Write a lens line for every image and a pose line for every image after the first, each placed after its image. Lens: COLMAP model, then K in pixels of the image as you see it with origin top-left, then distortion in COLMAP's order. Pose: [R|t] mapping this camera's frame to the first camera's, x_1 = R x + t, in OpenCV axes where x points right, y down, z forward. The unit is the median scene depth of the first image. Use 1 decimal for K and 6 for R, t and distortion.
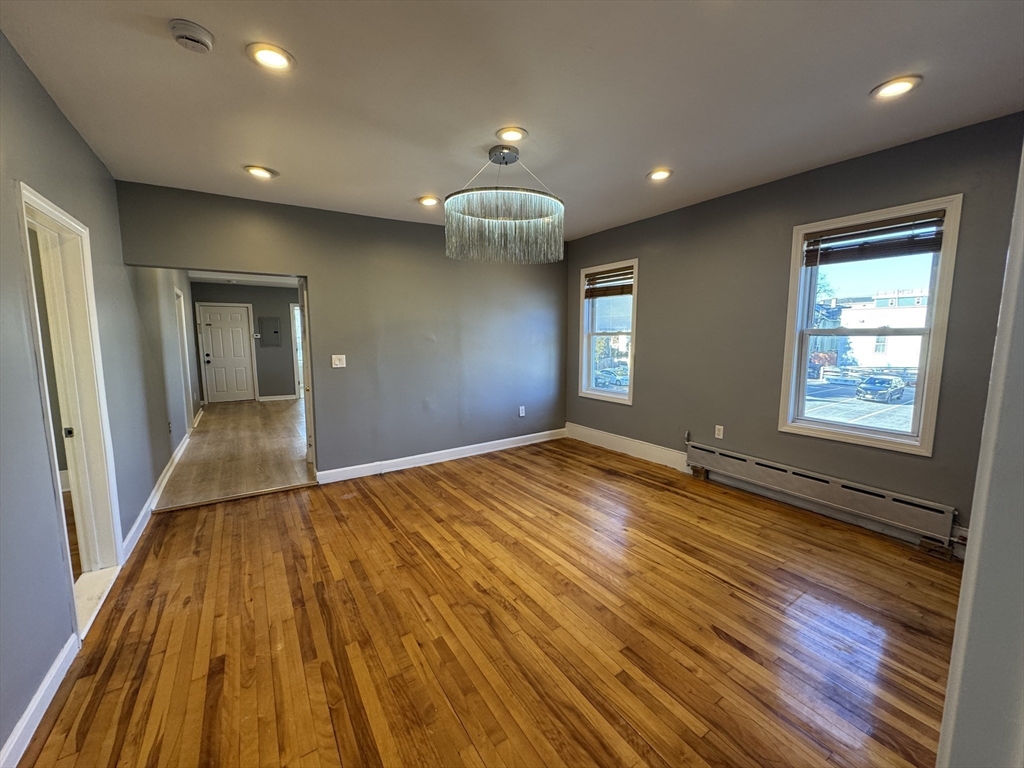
lens RADIAL K [[417.9, 0, 512.0], [0, 417.9, 384.0], [0, 0, 1]] dist [0.010952, -0.000038]
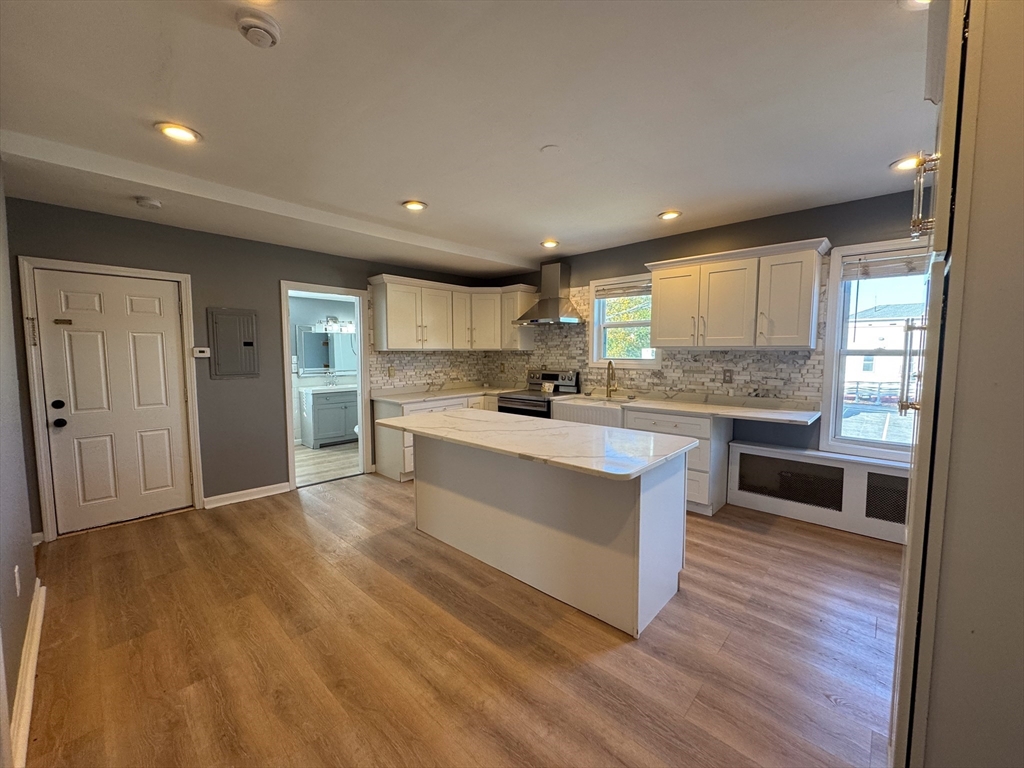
lens RADIAL K [[407.2, 0, 512.0], [0, 407.2, 384.0], [0, 0, 1]] dist [-0.002121, -0.000292]
pose [[0.971608, -0.010769, 0.236352, -0.405965], [0.018921, 0.999301, -0.032249, -0.064876], [-0.235840, 0.035806, 0.971132, 0.539780]]
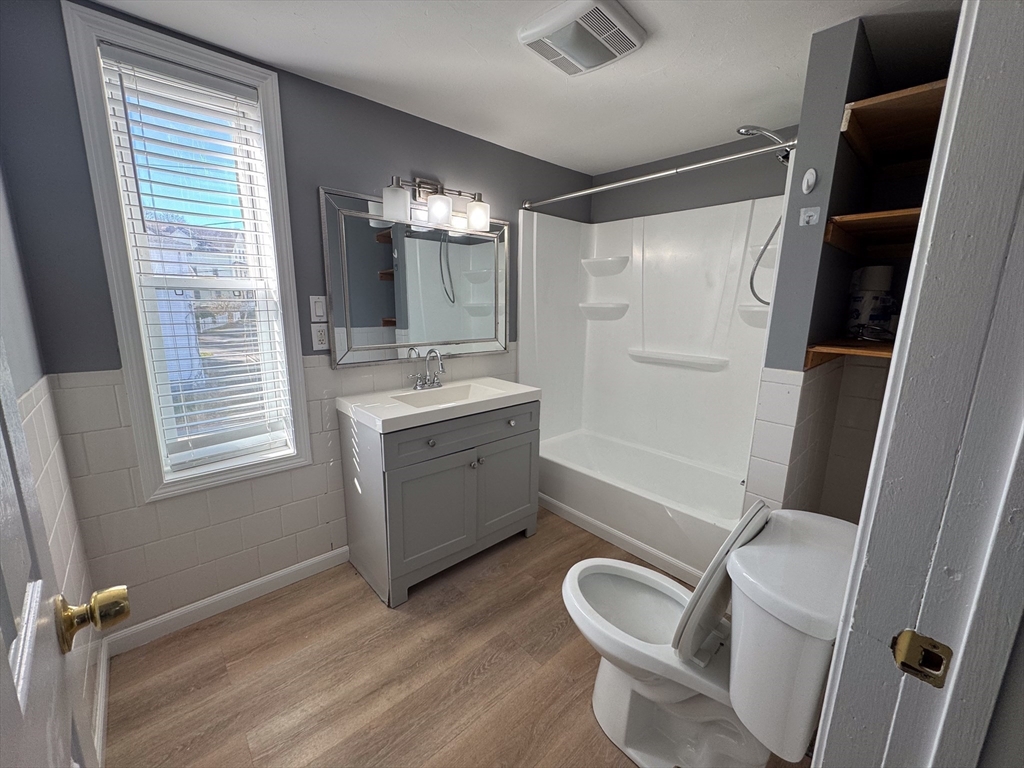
lens RADIAL K [[407.2, 0, 512.0], [0, 407.2, 384.0], [0, 0, 1]] dist [-0.002121, -0.000292]
pose [[0.985496, -0.012810, 0.169212, -0.497581], [-0.001251, 0.996571, 0.082731, -0.098495], [-0.169691, -0.081743, 0.982101, 0.905872]]
